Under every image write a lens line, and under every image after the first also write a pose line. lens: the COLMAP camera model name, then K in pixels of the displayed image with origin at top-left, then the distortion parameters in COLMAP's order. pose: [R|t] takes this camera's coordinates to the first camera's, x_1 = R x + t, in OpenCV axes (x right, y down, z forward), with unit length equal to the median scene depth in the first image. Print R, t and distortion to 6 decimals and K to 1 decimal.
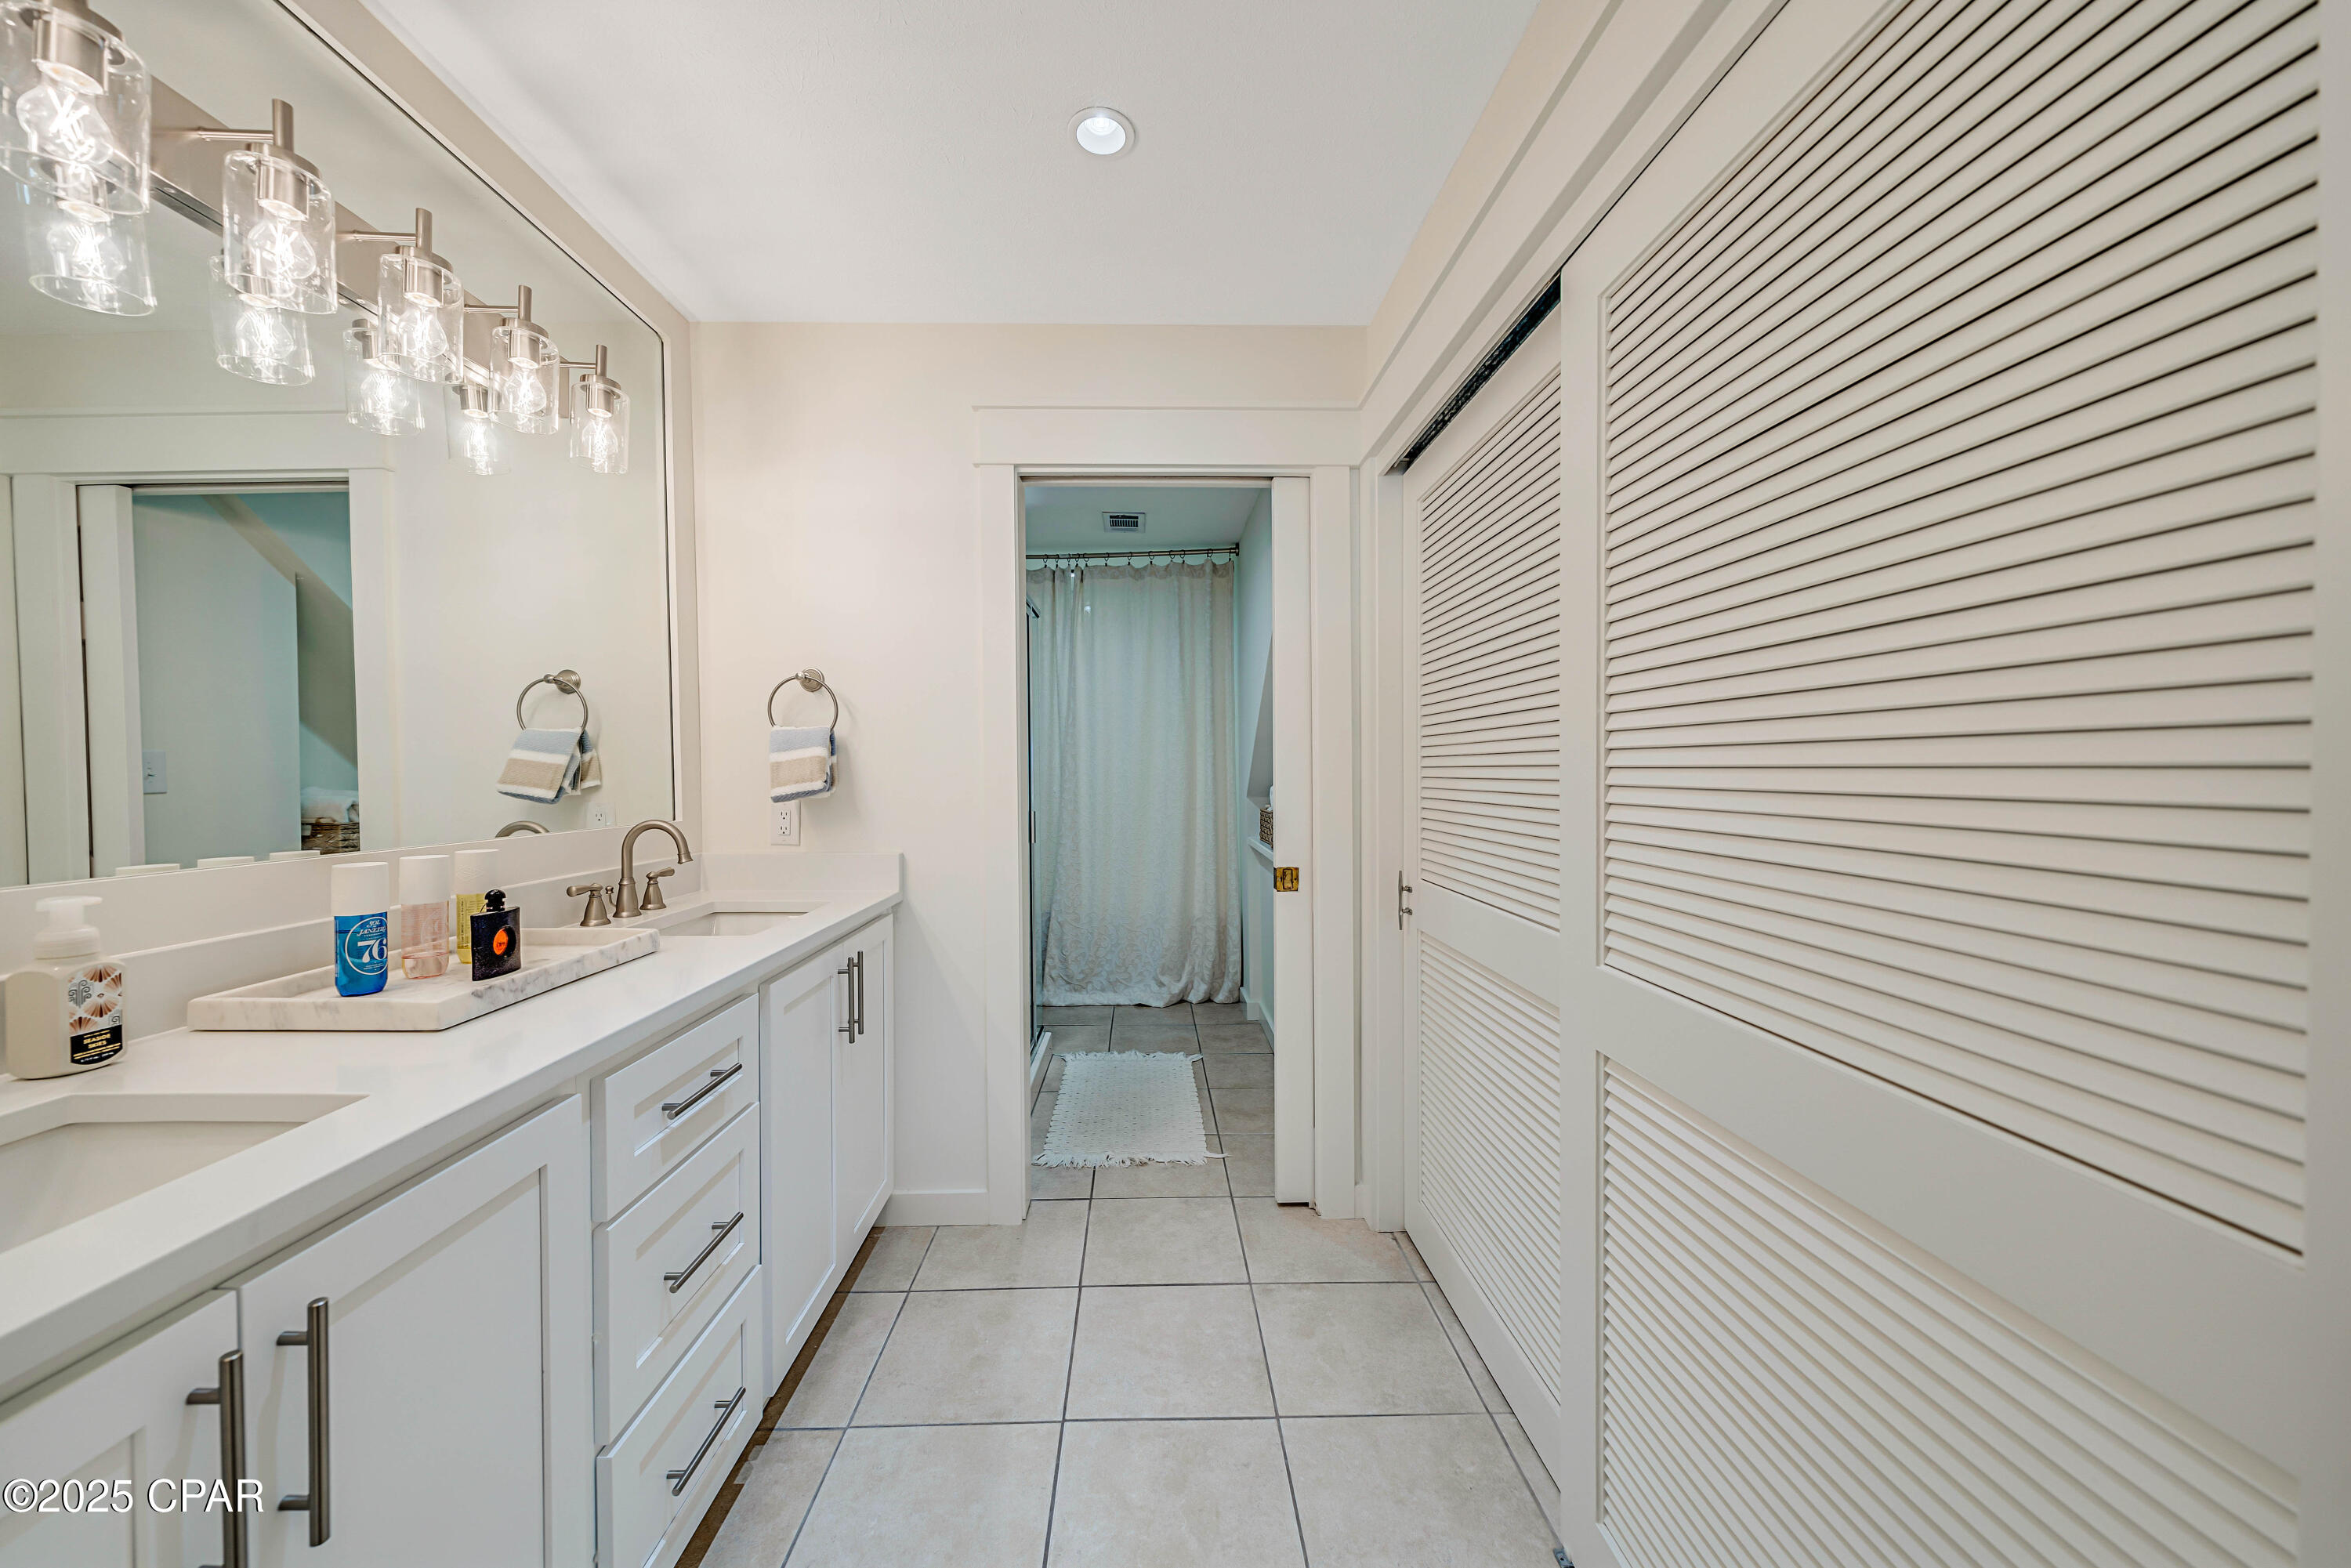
lens RADIAL K [[810.6, 0, 1161.4], [0, 810.6, 785.0], [0, 0, 1]] dist [-0.003579, 0.000010]
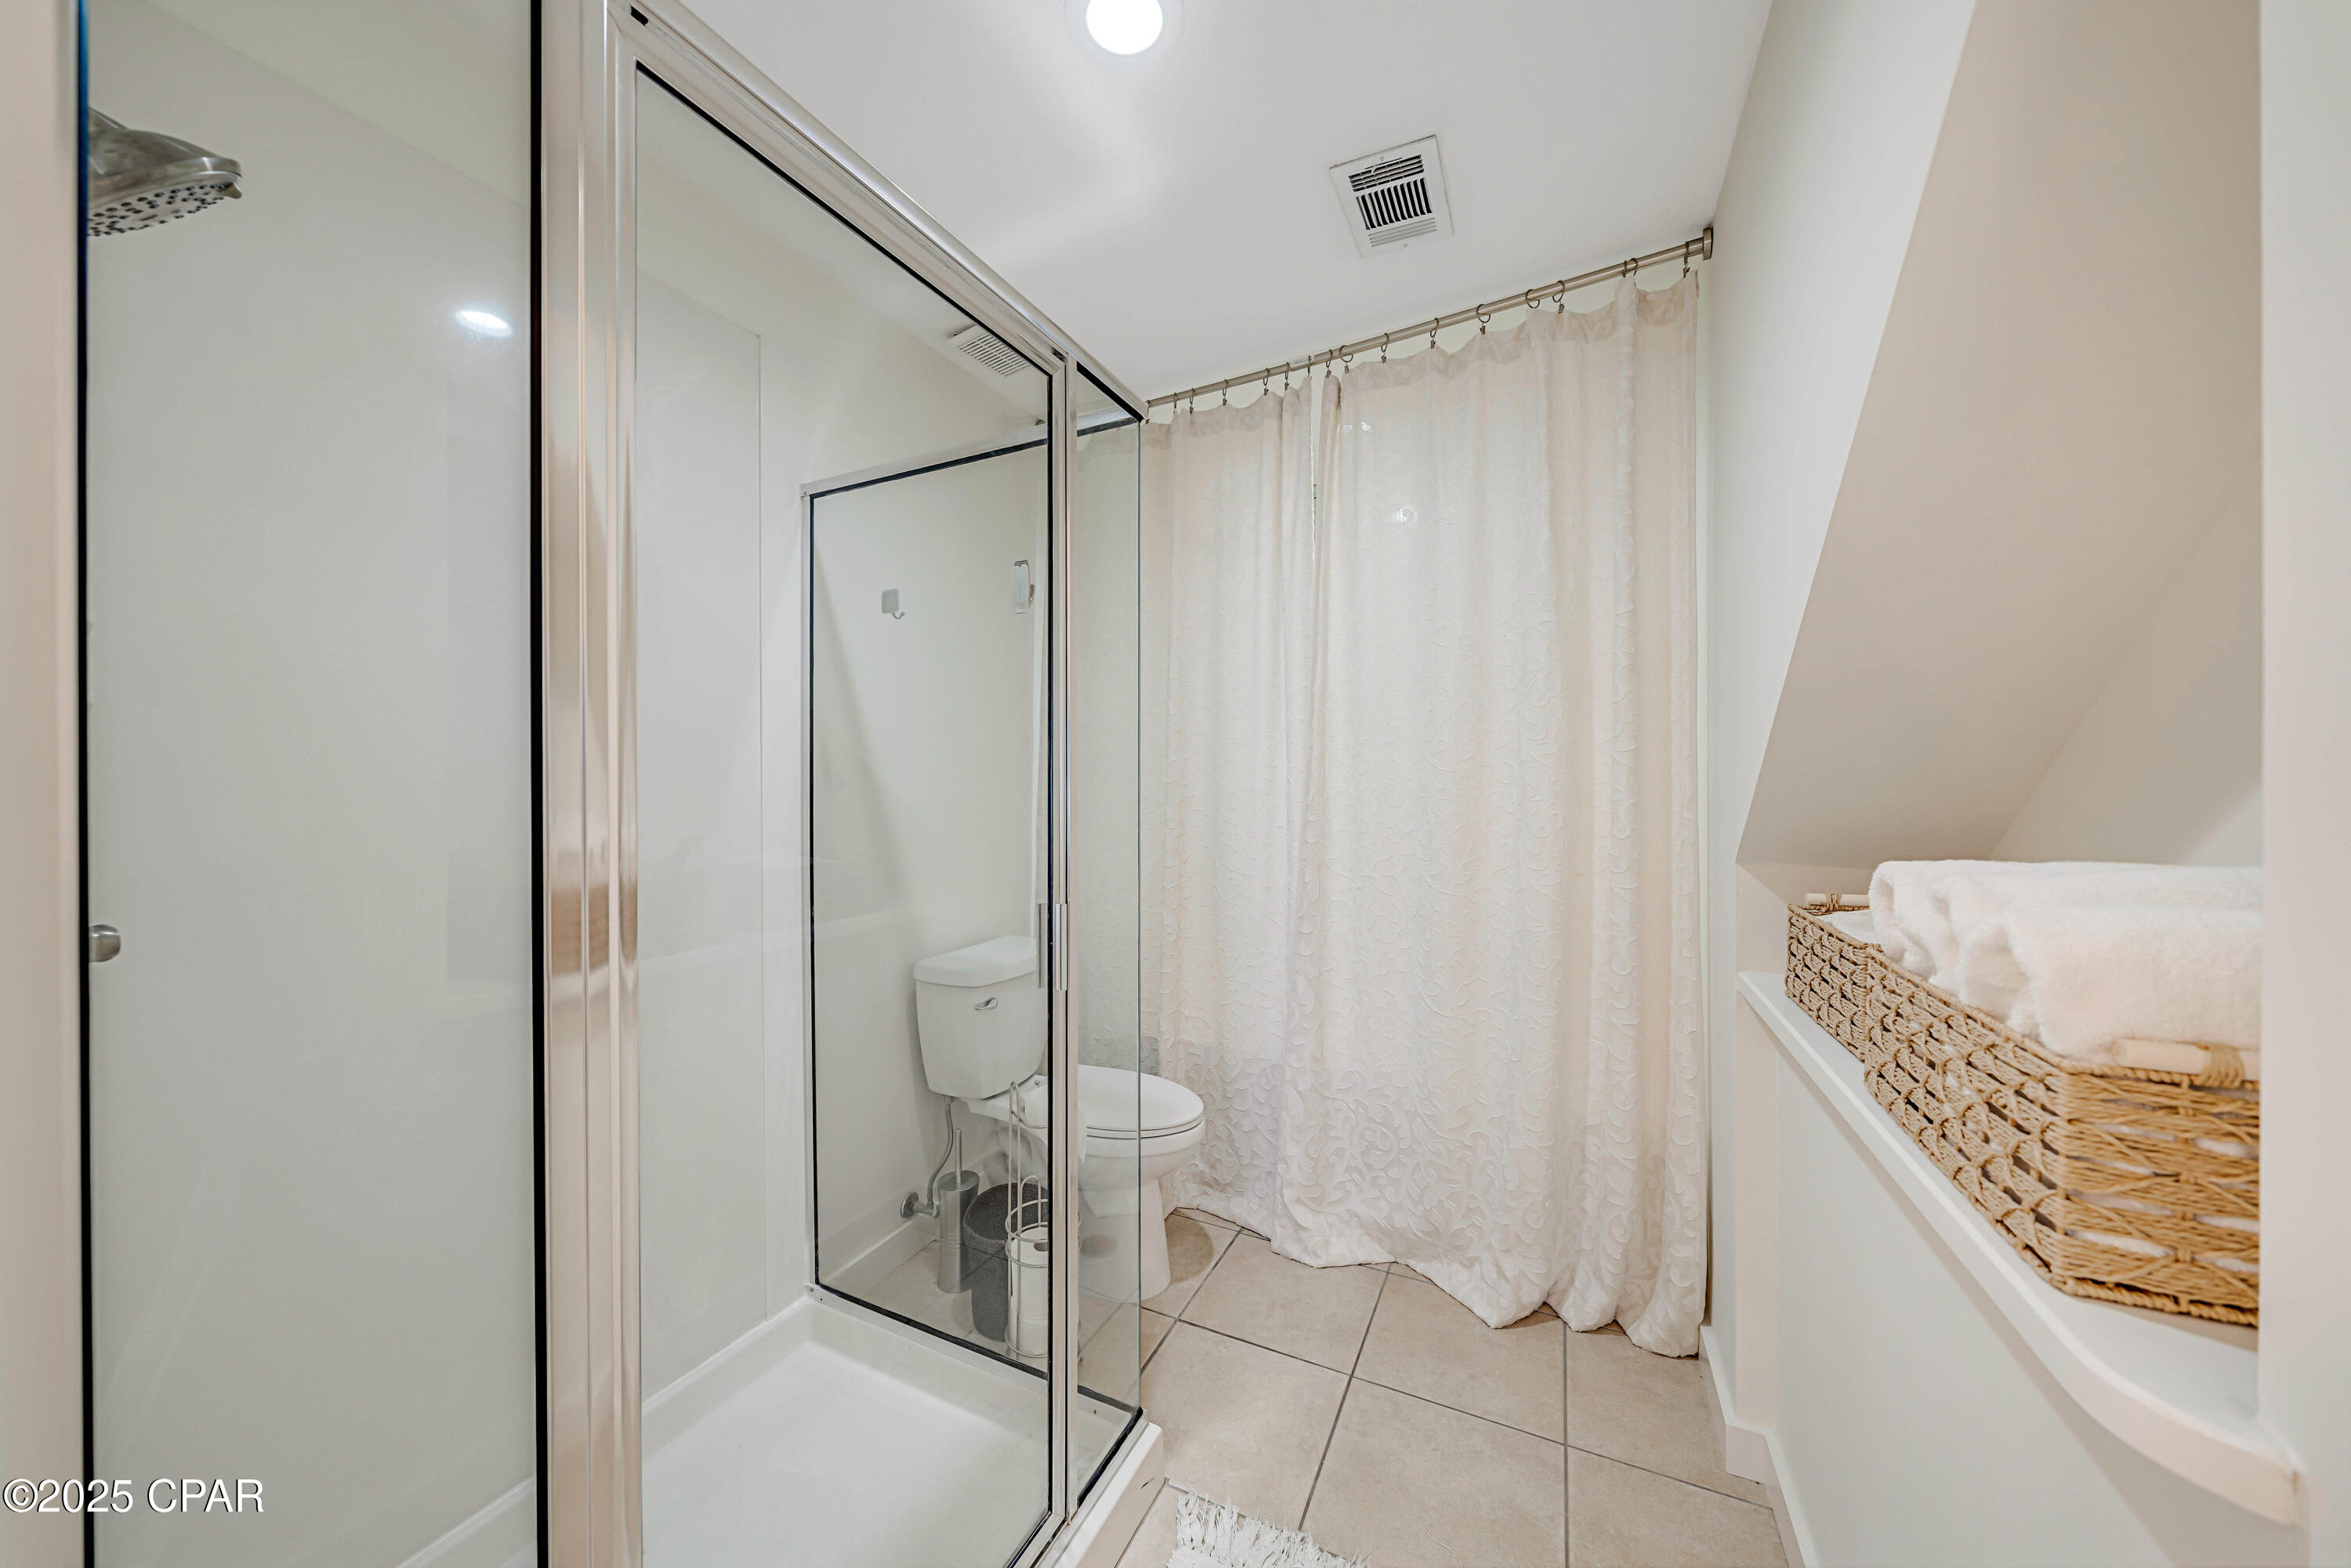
lens RADIAL K [[785.2, 0, 1174.8], [0, 785.2, 797.5], [0, 0, 1]] dist [-0.008860, -0.000027]
pose [[0.884390, 0.008966, -0.466662, 0.070186], [-0.004743, 0.999936, 0.010224, -0.024651], [0.466724, -0.006828, 0.884377, 0.873171]]
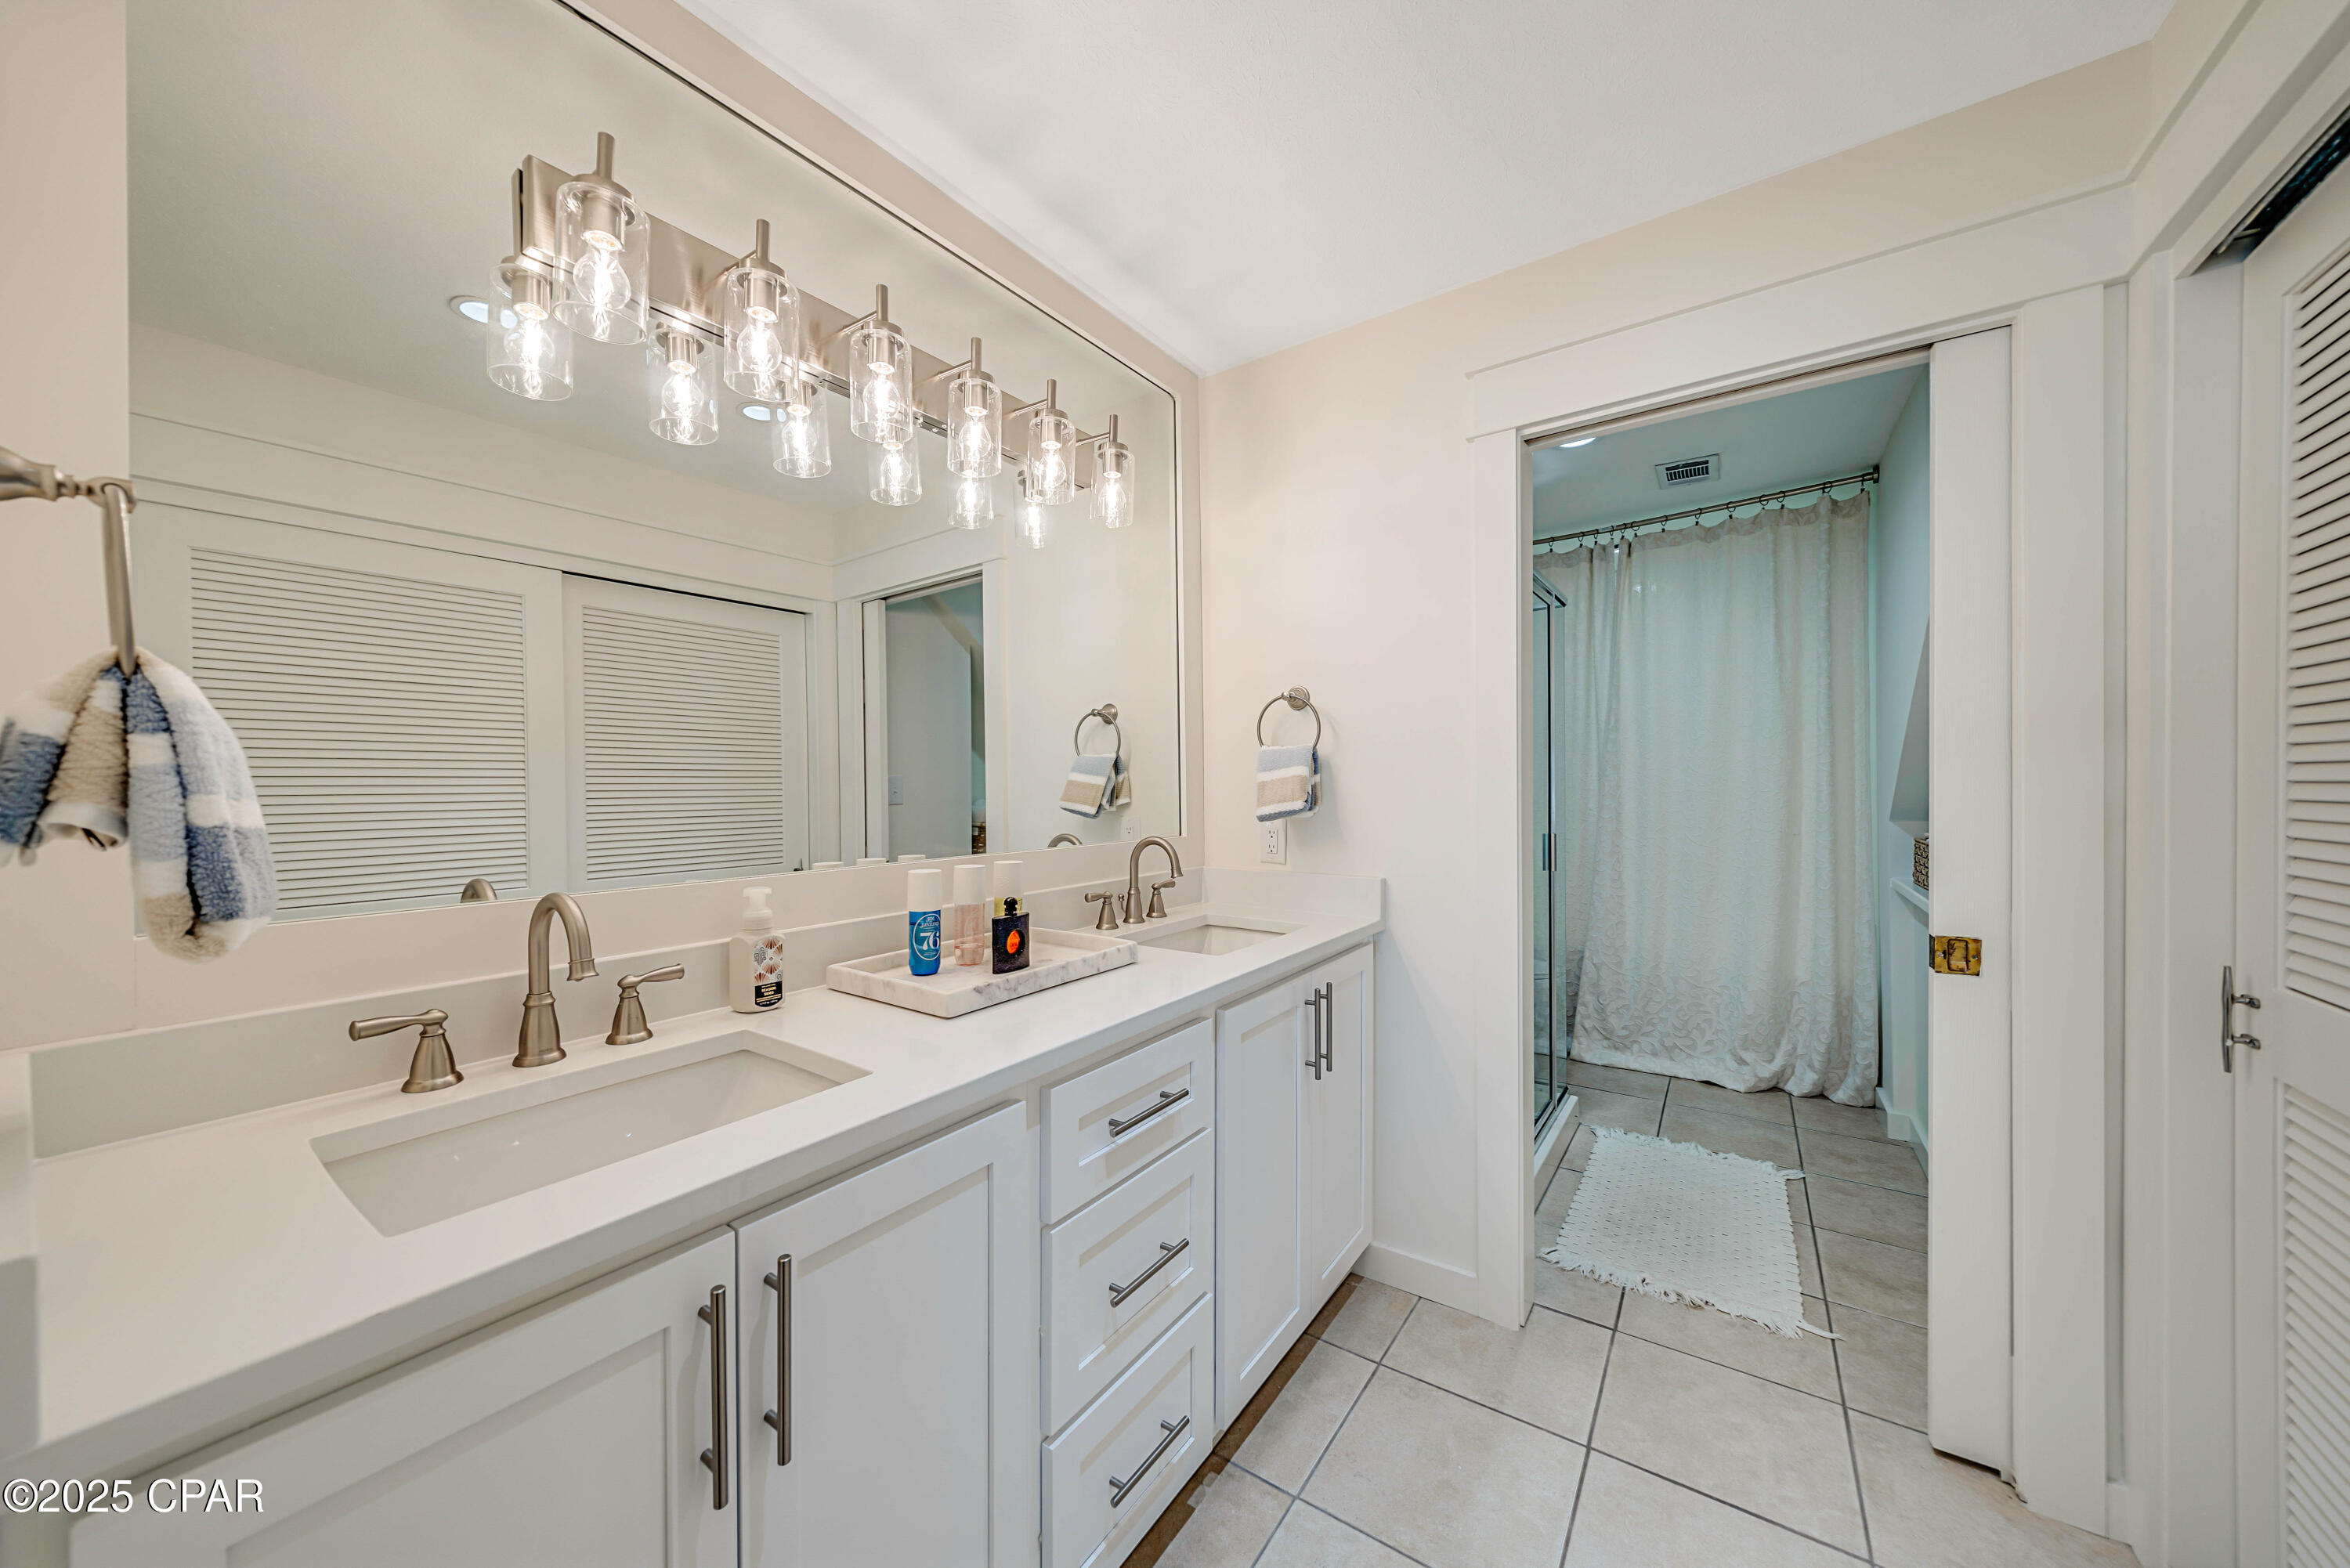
lens RADIAL K [[794.1, 0, 1179.6], [0, 794.1, 792.7], [0, 0, 1]] dist [-0.007331, 0.000030]
pose [[0.801054, 0.003247, -0.598583, 0.032226], [-0.003562, 0.999993, 0.000657, -0.012725], [0.598581, 0.001606, 0.801061, 0.123321]]
